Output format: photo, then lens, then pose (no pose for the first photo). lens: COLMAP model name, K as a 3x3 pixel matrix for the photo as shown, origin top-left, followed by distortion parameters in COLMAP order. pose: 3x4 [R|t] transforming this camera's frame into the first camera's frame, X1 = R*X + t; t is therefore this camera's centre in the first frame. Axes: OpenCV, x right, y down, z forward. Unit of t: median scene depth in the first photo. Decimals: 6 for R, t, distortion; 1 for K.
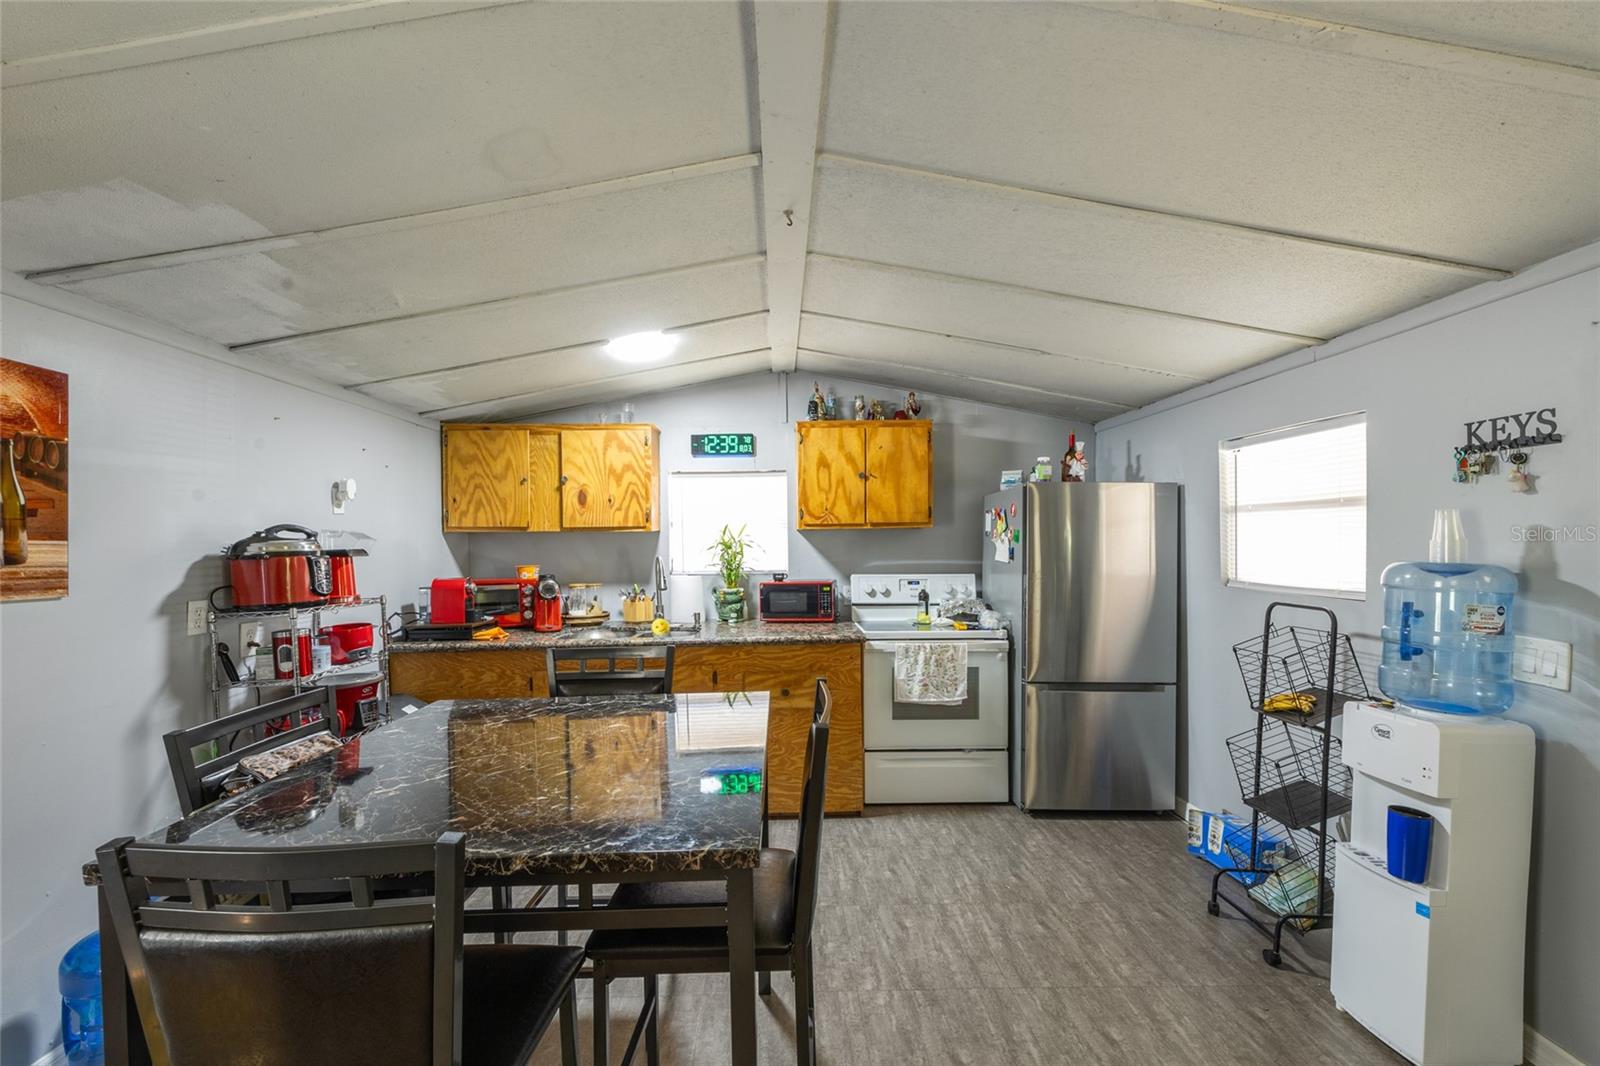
lens RADIAL K [[640.1, 0, 787.3], [0, 640.1, 554.6], [0, 0, 1]] dist [-0.000381, 0.000093]
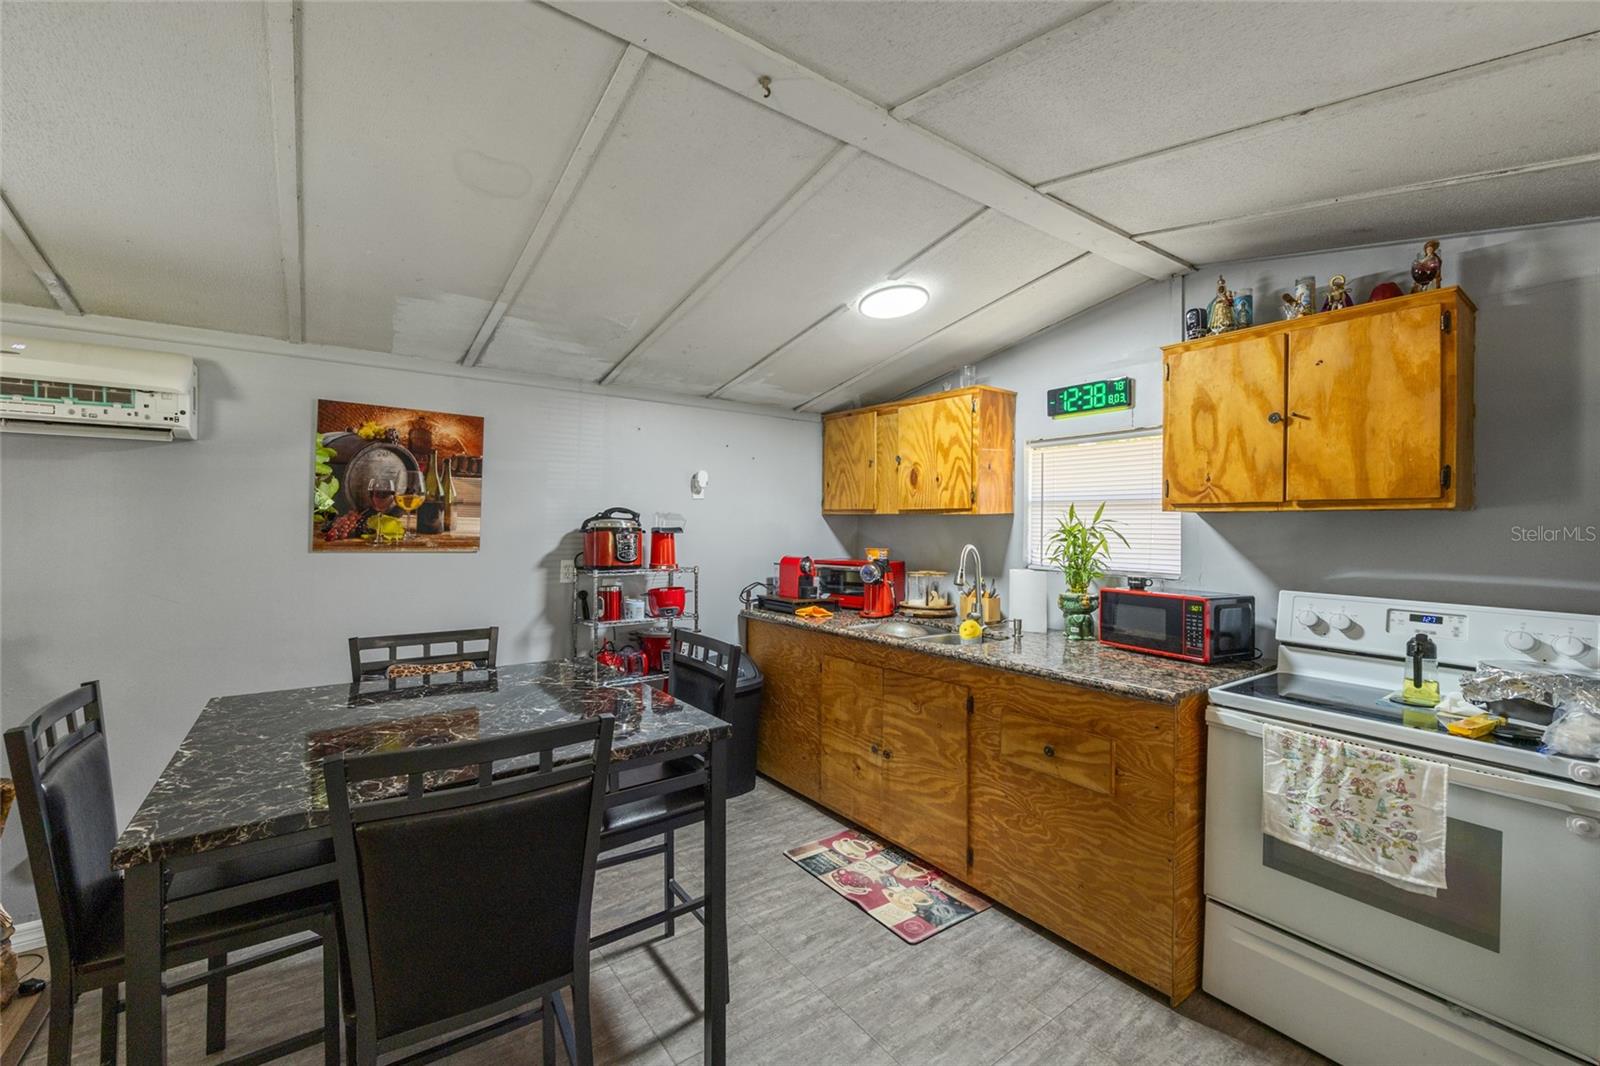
lens RADIAL K [[640.1, 0, 761.3], [0, 640.1, 521.9], [0, 0, 1]] dist [-0.000381, 0.000093]
pose [[0.587584, 0.013098, -0.809057, 0.323544], [-0.033961, 0.999387, -0.008485, -0.010694], [0.808450, 0.032462, 0.587668, 0.309604]]
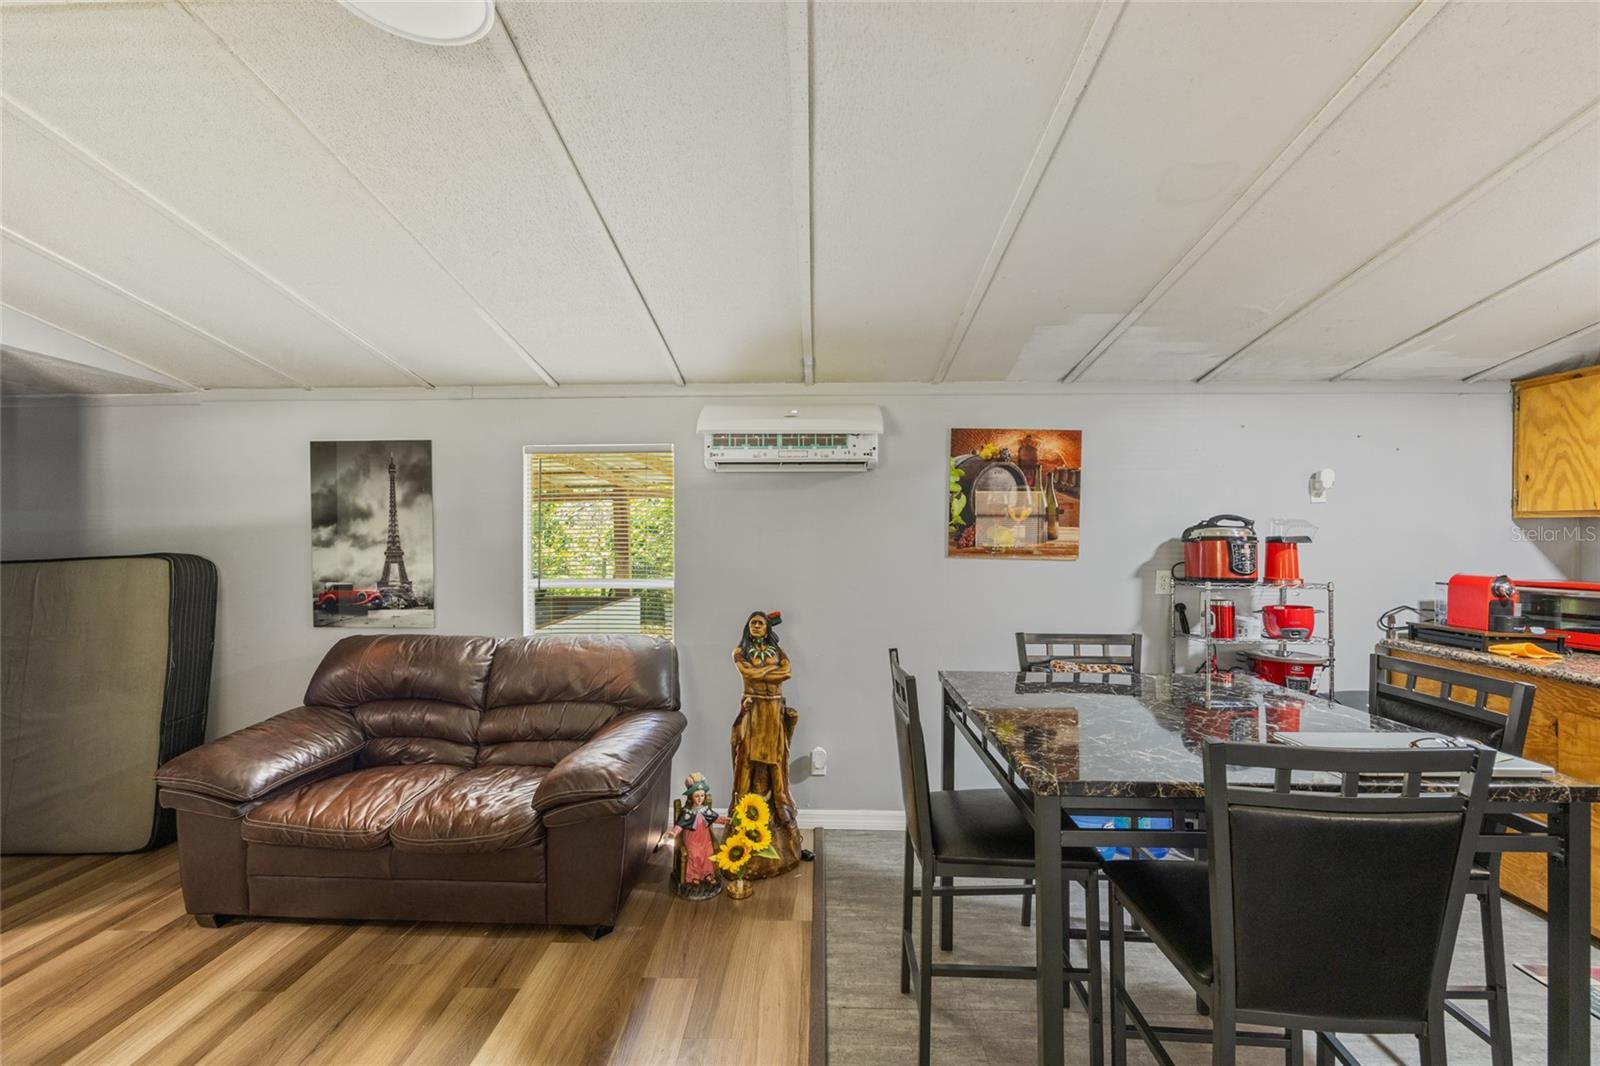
lens RADIAL K [[640.1, 0, 812.0], [0, 640.1, 534.8], [0, 0, 1]] dist [-0.000381, 0.000093]
pose [[-0.005469, 0.013196, -0.999898, 0.300645], [-0.025847, 0.999577, 0.013333, -0.002881], [0.999651, 0.025917, -0.005126, 0.147456]]
